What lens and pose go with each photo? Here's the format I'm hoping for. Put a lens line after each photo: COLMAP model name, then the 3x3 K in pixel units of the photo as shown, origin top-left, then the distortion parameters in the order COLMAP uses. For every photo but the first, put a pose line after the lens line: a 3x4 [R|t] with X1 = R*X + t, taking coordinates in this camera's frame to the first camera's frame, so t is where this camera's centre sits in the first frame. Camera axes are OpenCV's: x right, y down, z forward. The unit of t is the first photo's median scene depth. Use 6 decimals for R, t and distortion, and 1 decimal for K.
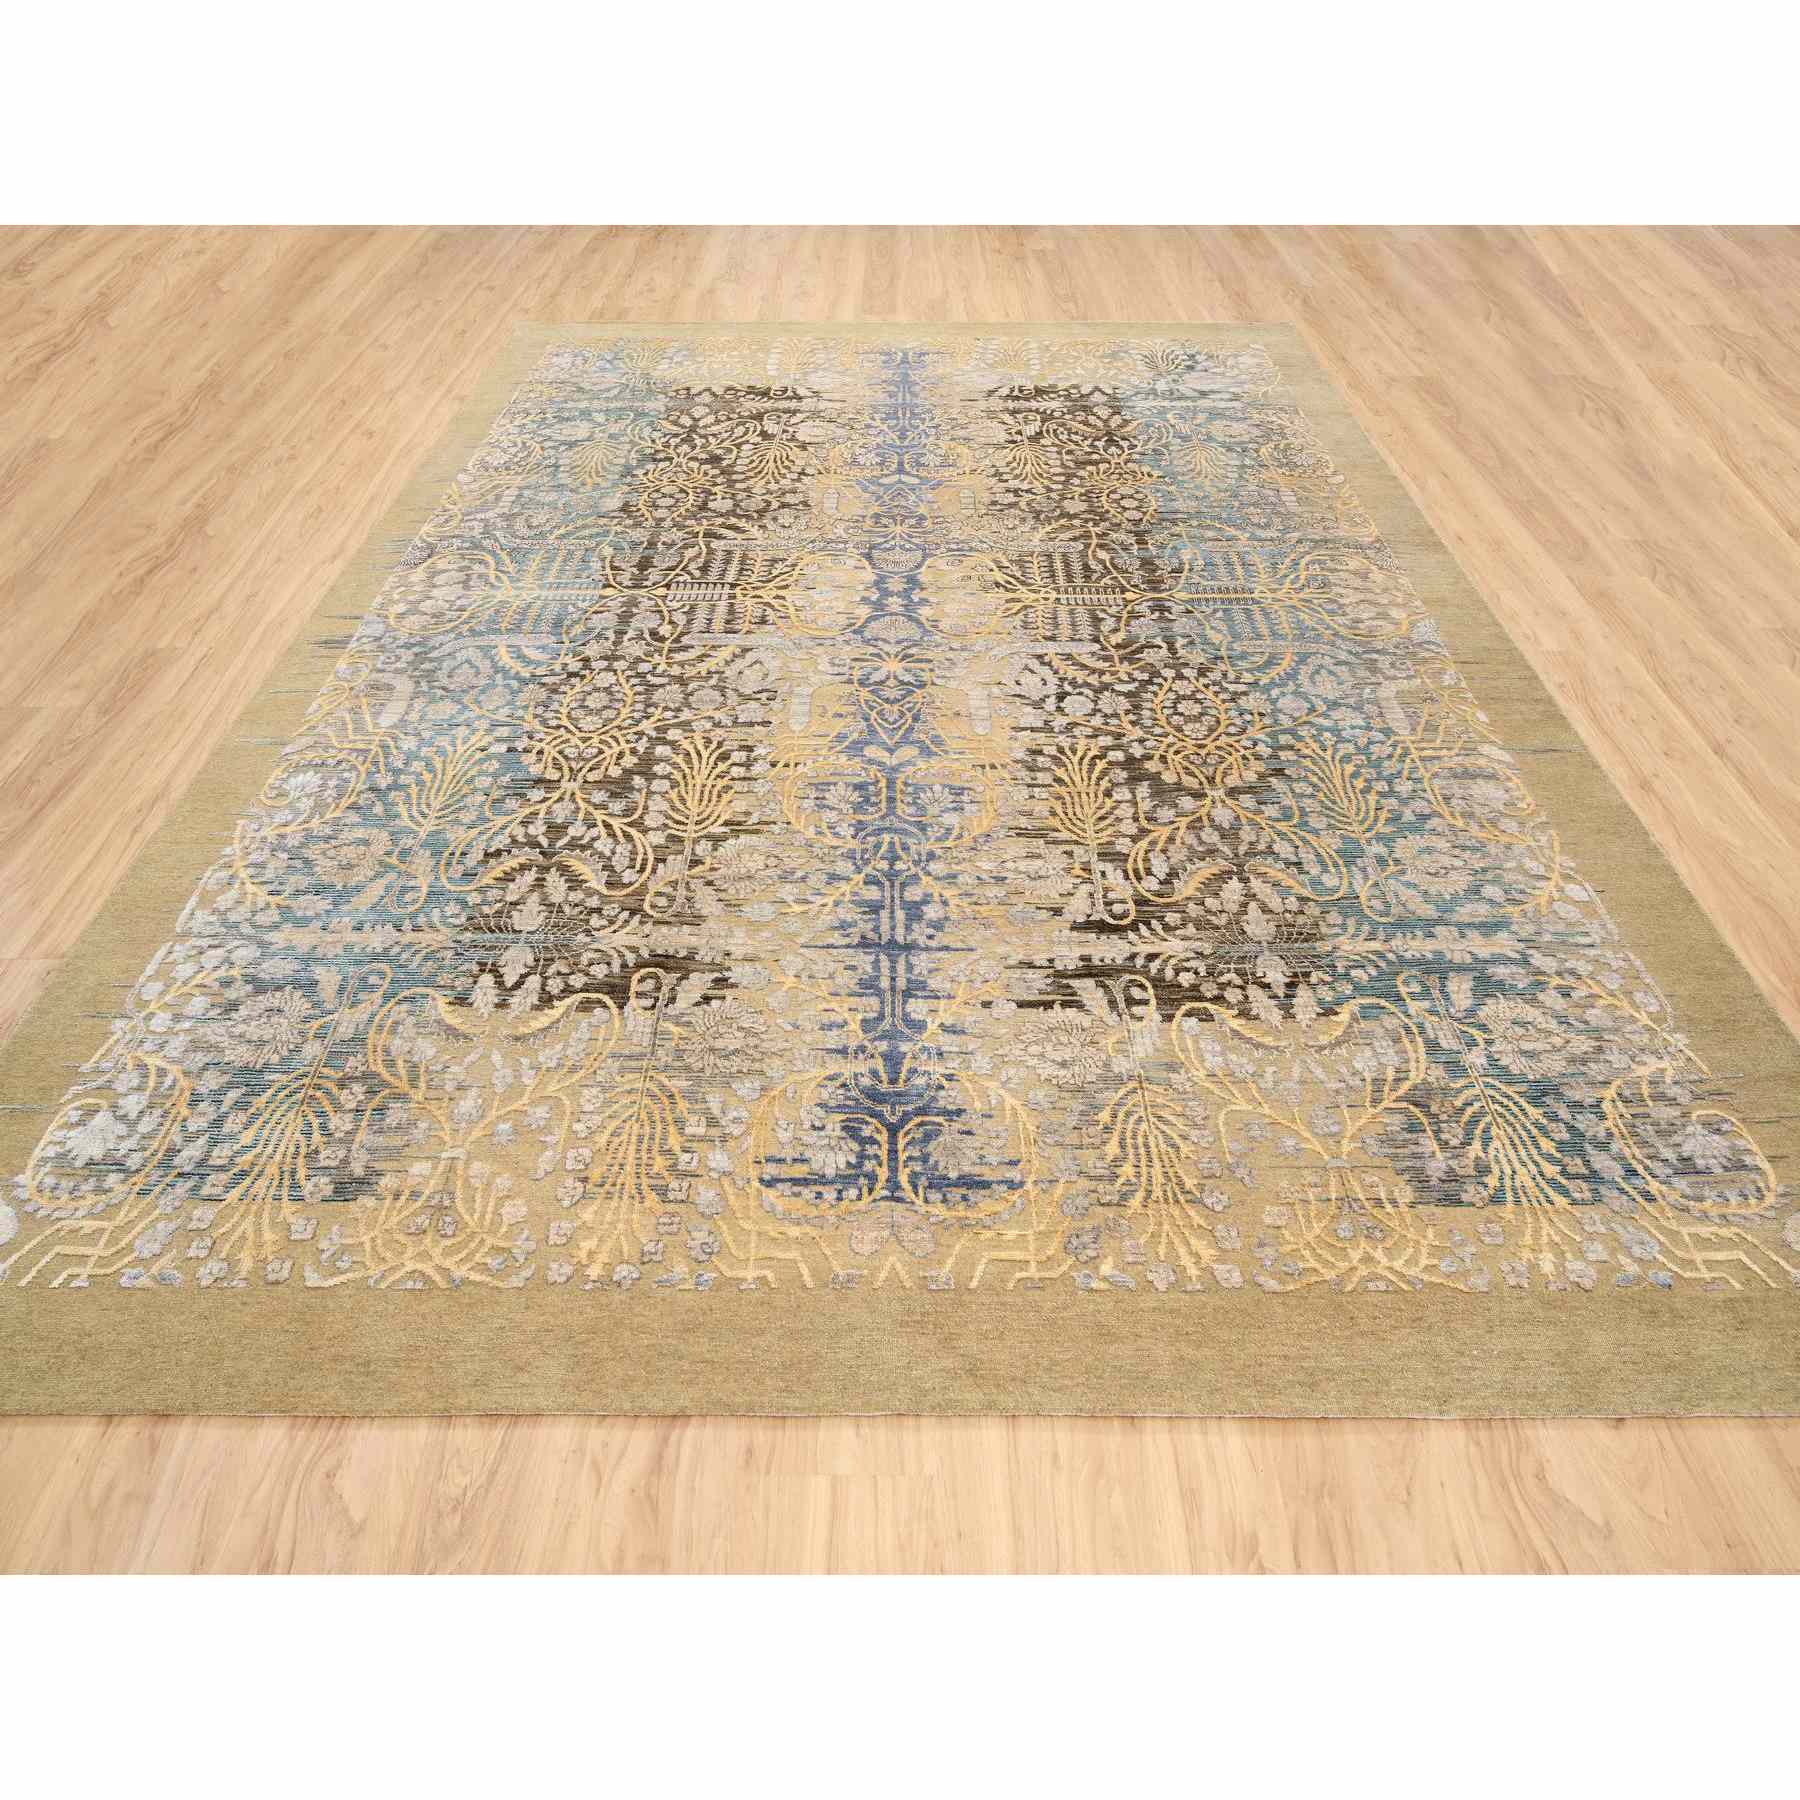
lens RADIAL K [[1115.1, 0, 900.0], [0, 1115.1, 900.0], [0, 0, 1]] dist [-0.006849, 0.003602]
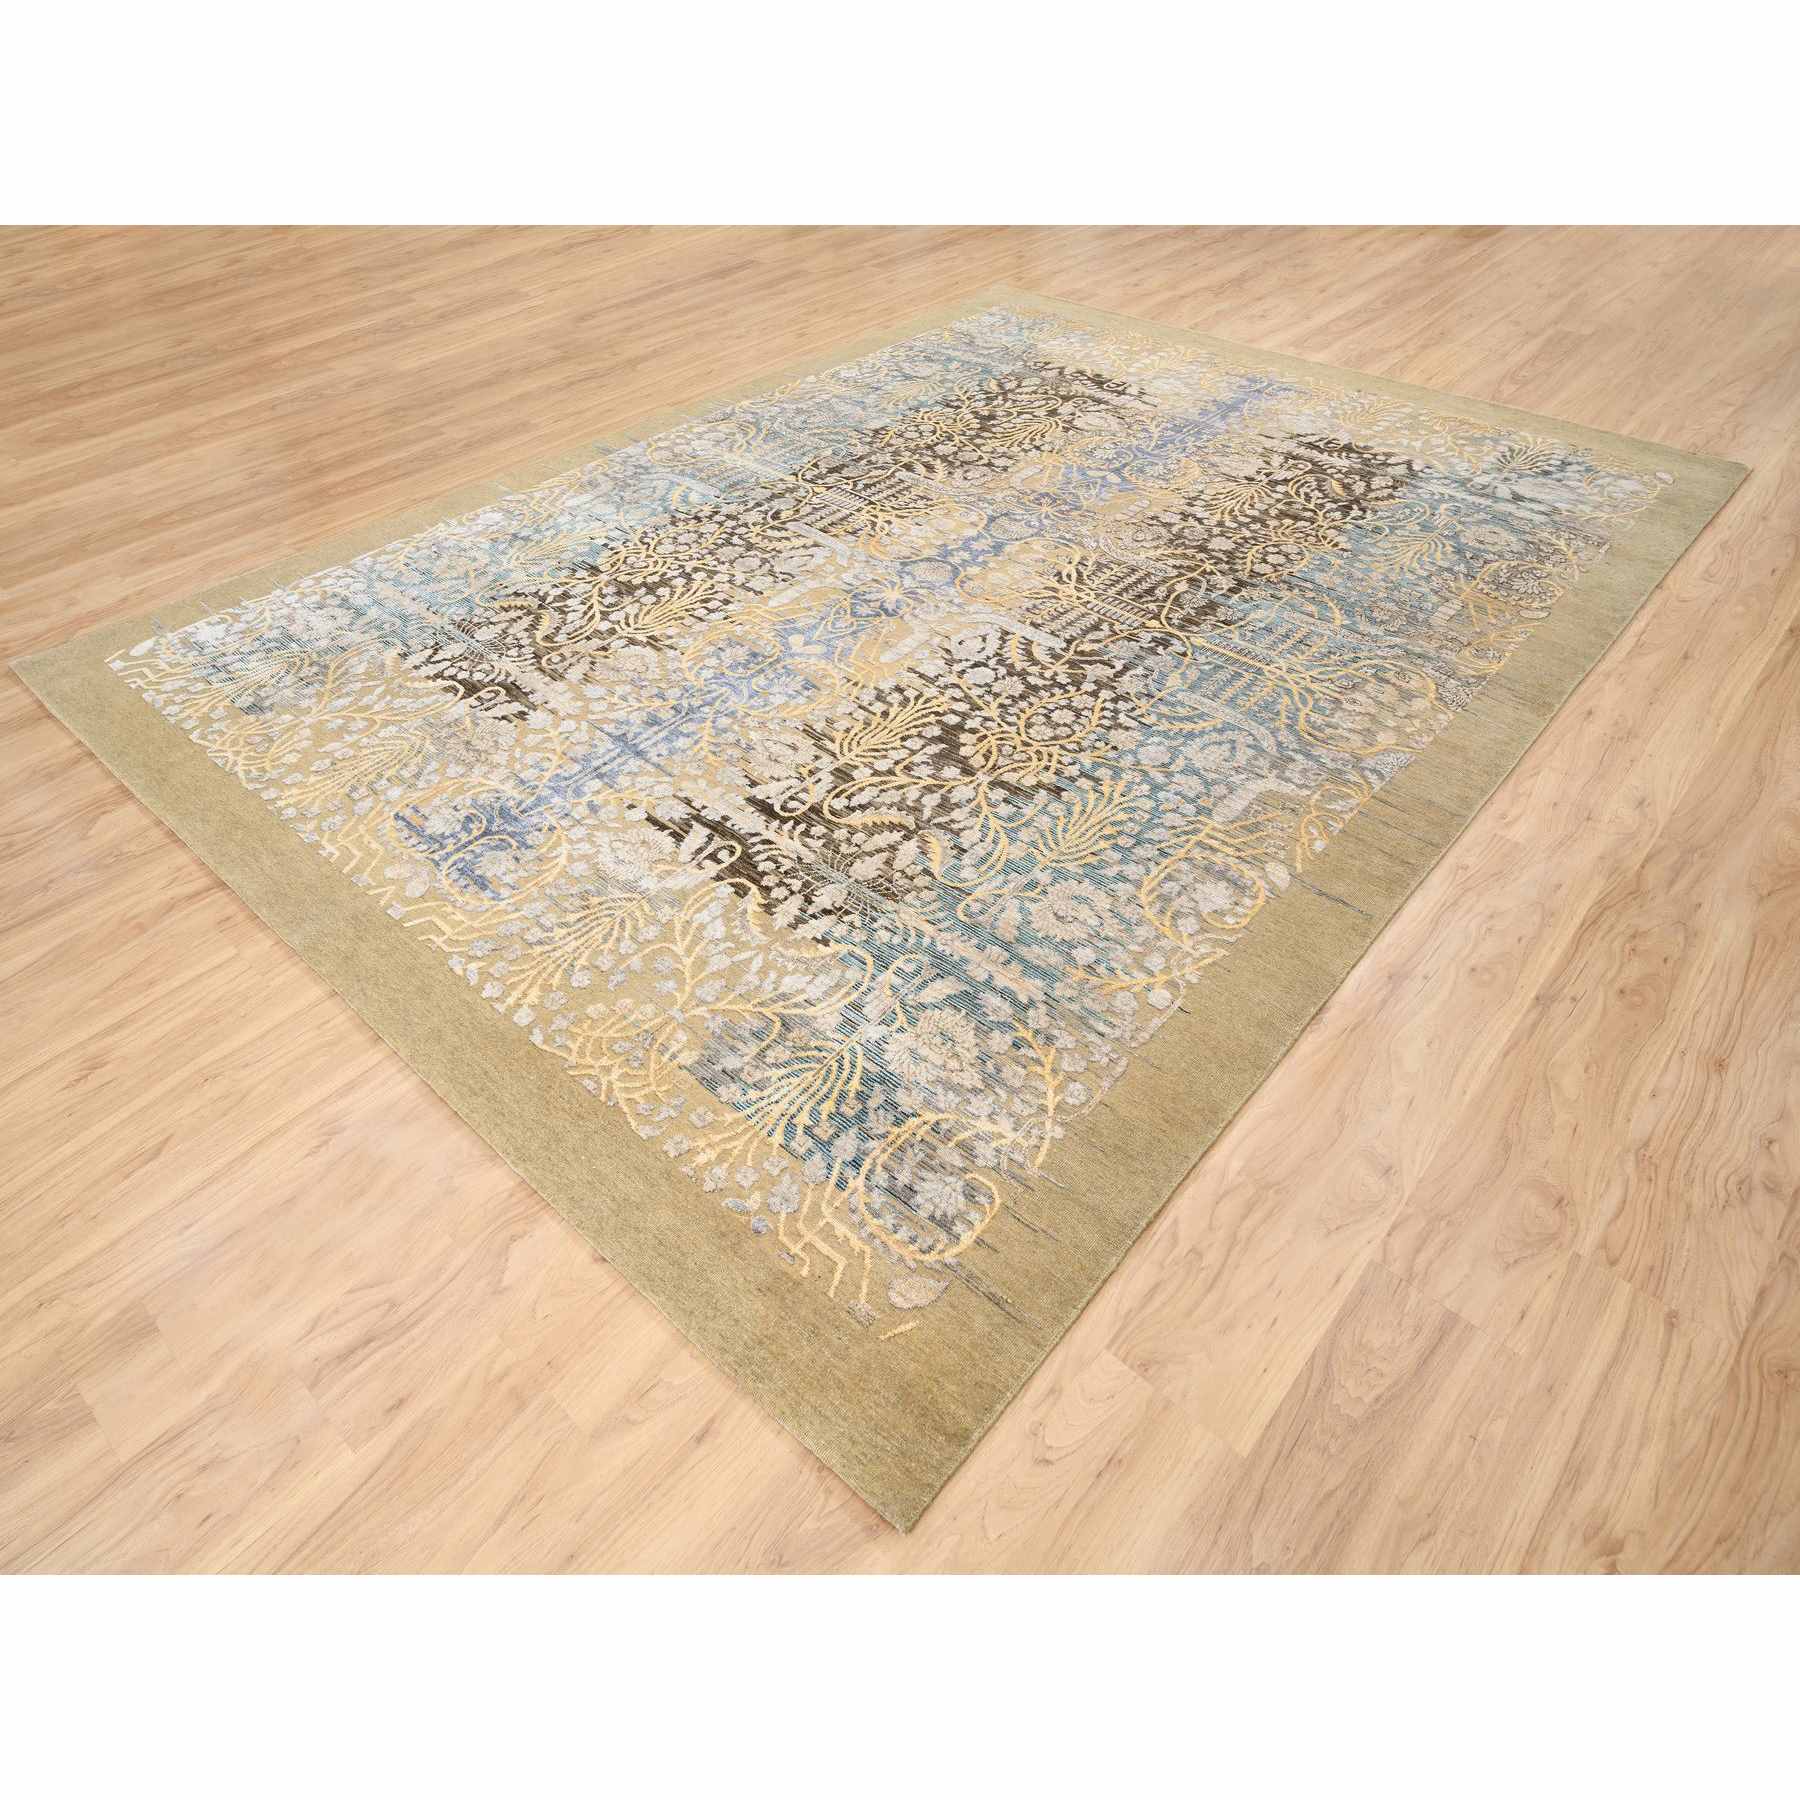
lens RADIAL K [[1115.1, 0, 900.0], [0, 1115.1, 900.0], [0, 0, 1]] dist [-0.006849, 0.003602]
pose [[0.749689, 0.454978, -0.480584, 0.754294], [-0.461074, 0.880024, 0.113880, -0.075142], [0.474738, 0.136210, 0.869523, 0.062095]]
